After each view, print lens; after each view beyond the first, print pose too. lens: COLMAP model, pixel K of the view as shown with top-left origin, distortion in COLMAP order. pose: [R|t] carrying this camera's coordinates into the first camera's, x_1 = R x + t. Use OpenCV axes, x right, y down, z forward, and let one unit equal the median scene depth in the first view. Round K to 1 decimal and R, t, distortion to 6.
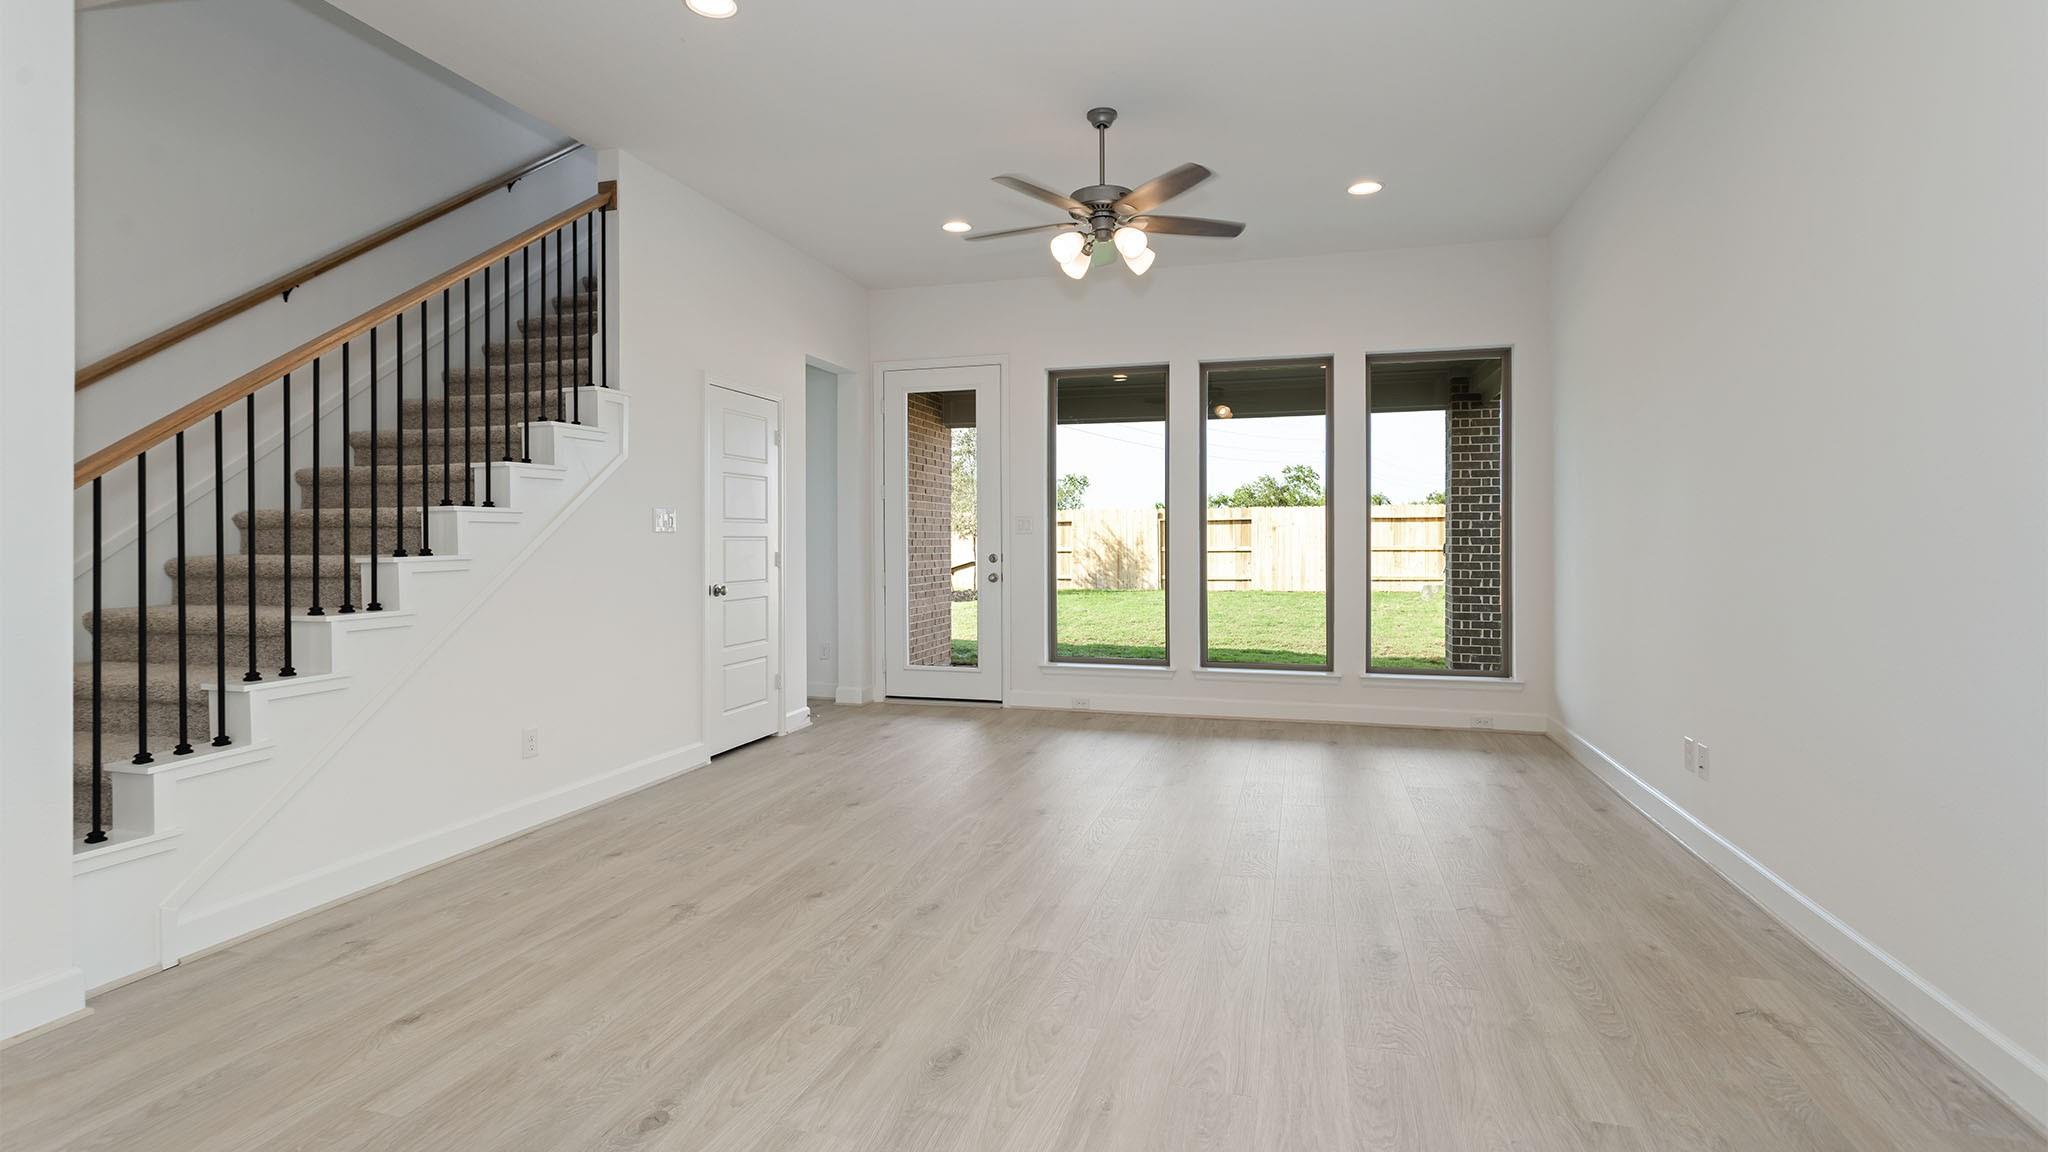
lens RADIAL K [[957.4, 0, 1026.3], [0, 957.4, 544.4], [0, 0, 1]] dist [-0.000211, 0.000026]
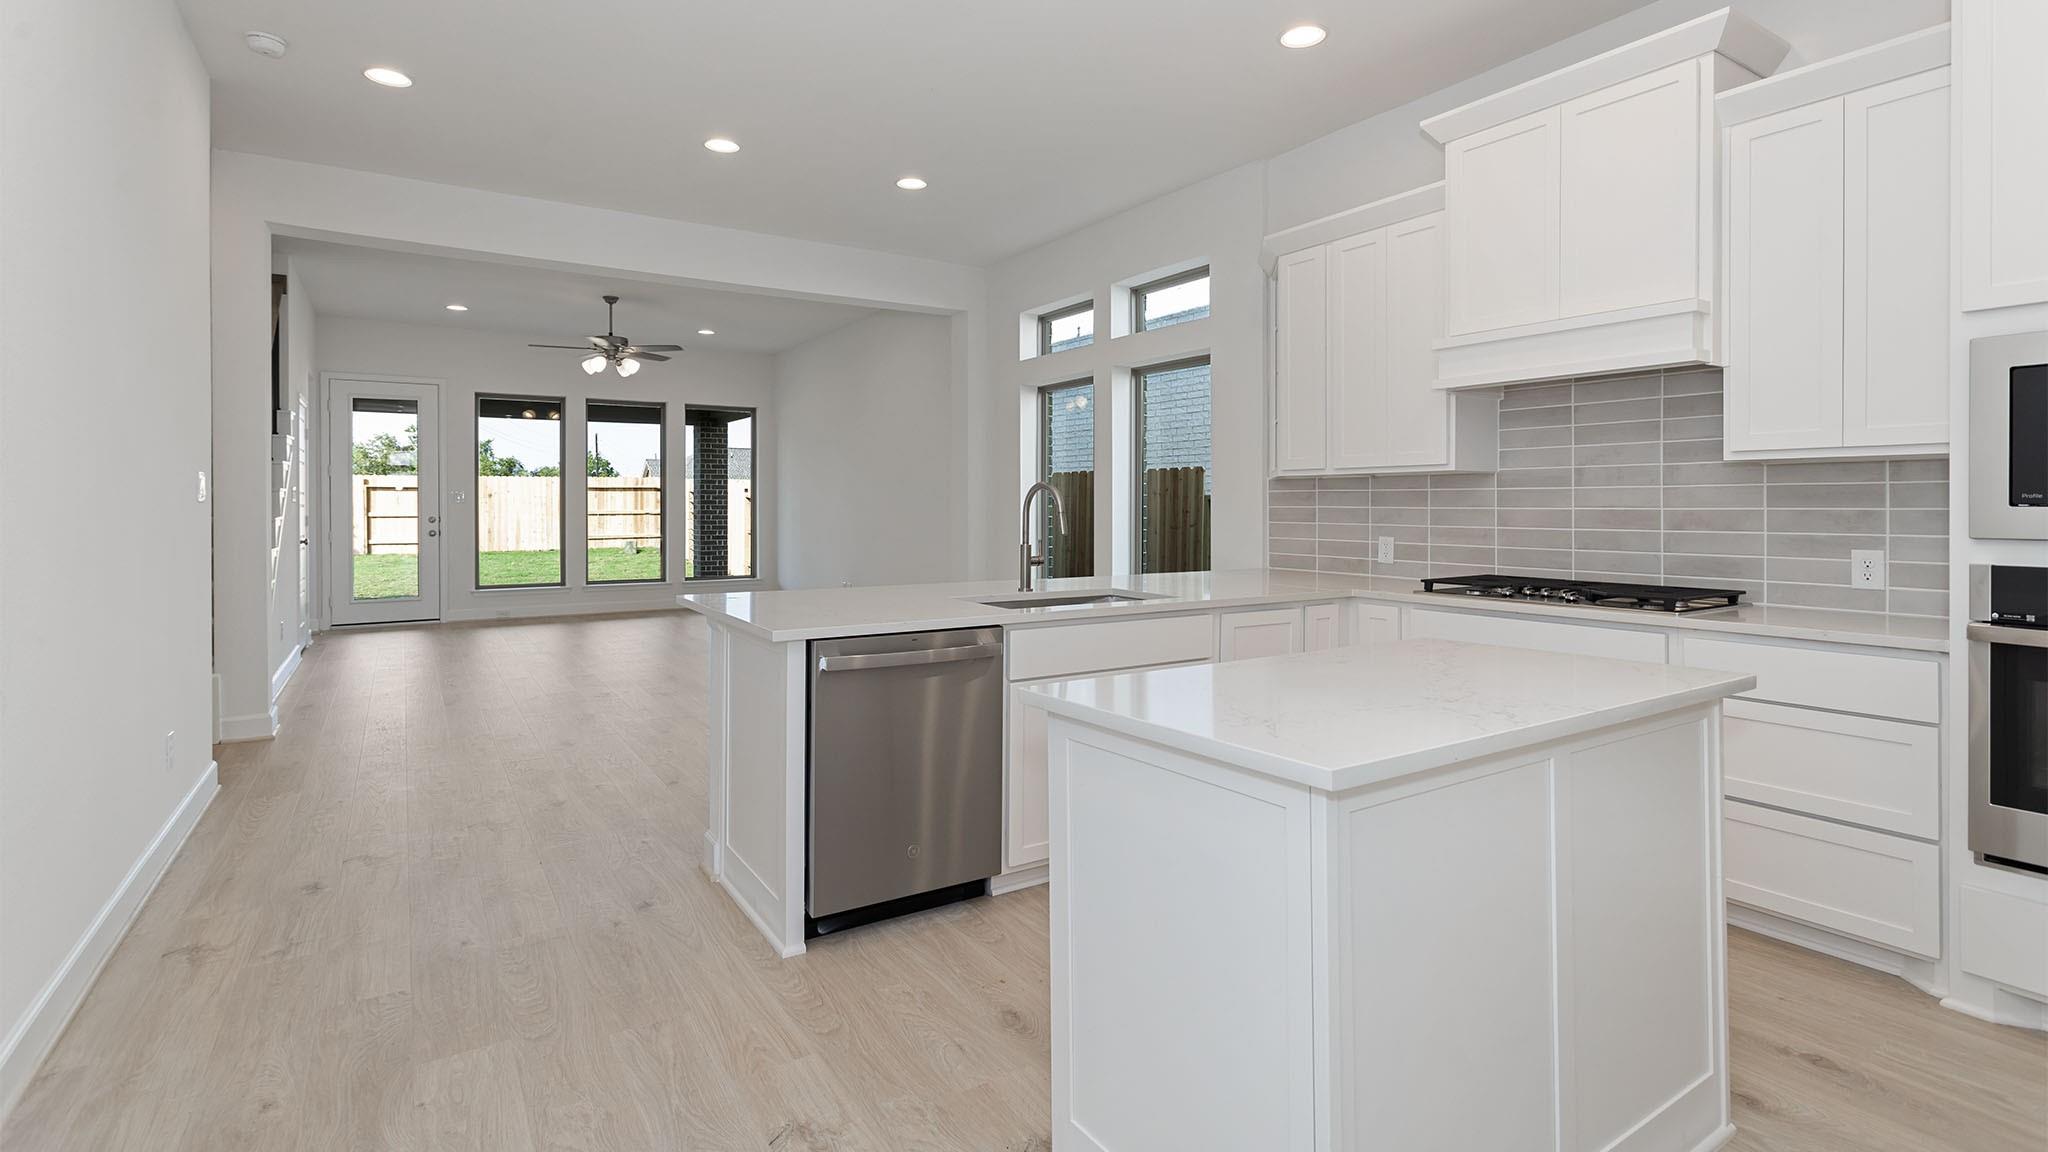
lens RADIAL K [[957.4, 0, 1026.3], [0, 957.4, 544.4], [0, 0, 1]] dist [-0.000211, 0.000026]
pose [[0.651322, -0.029280, 0.758236, -0.529096], [0.001820, 0.999313, 0.037026, 0.000158], [-0.758799, -0.022736, 0.650927, -0.587875]]
